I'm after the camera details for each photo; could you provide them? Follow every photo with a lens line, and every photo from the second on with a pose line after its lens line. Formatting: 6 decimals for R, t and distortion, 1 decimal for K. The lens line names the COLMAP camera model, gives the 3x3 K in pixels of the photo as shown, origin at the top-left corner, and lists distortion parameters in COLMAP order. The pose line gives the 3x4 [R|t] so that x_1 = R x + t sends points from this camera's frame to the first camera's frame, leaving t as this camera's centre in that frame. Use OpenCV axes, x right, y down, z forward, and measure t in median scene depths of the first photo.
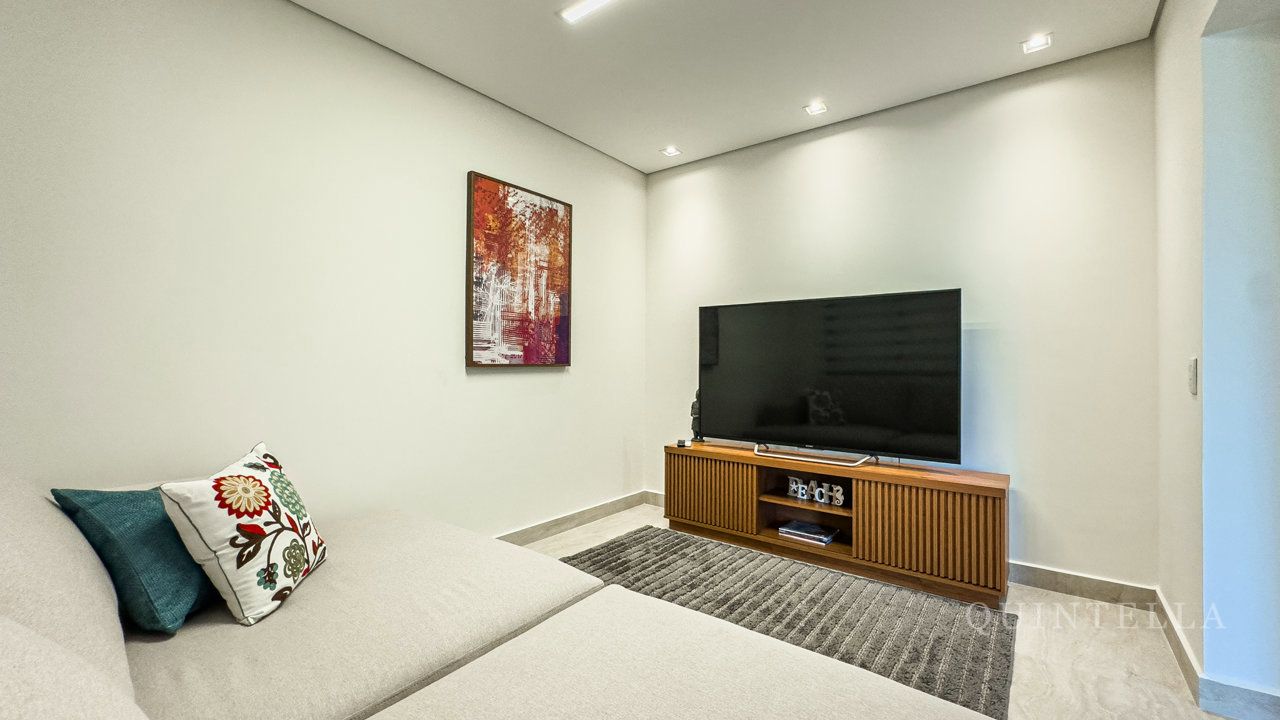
lens RADIAL K [[514.9, 0, 641.8], [0, 514.9, 359.5], [0, 0, 1]] dist [0.001471, -0.000299]
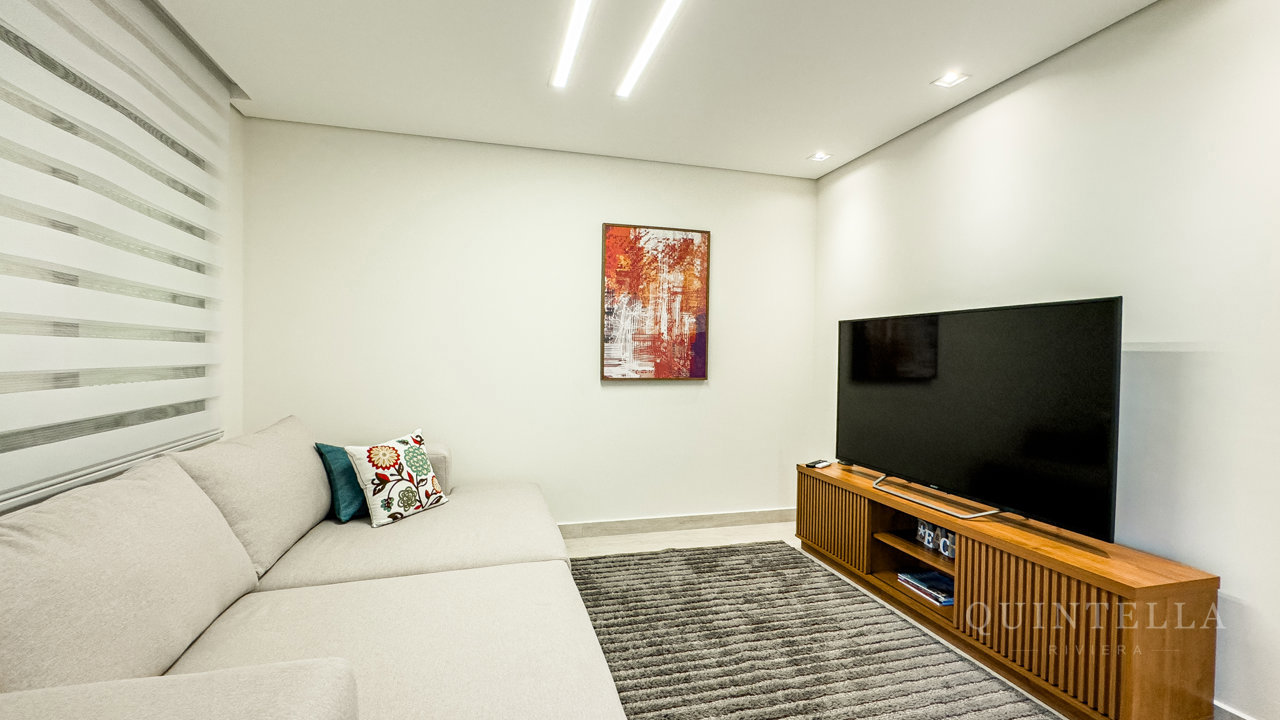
lens RADIAL K [[514.9, 0, 631.9], [0, 514.9, 368.6], [0, 0, 1]] dist [0.001471, -0.000299]
pose [[0.805736, 0.022565, -0.591845, 0.434330], [-0.008140, 0.999602, 0.027029, -0.045108], [0.592219, -0.016960, 0.805598, 0.029846]]
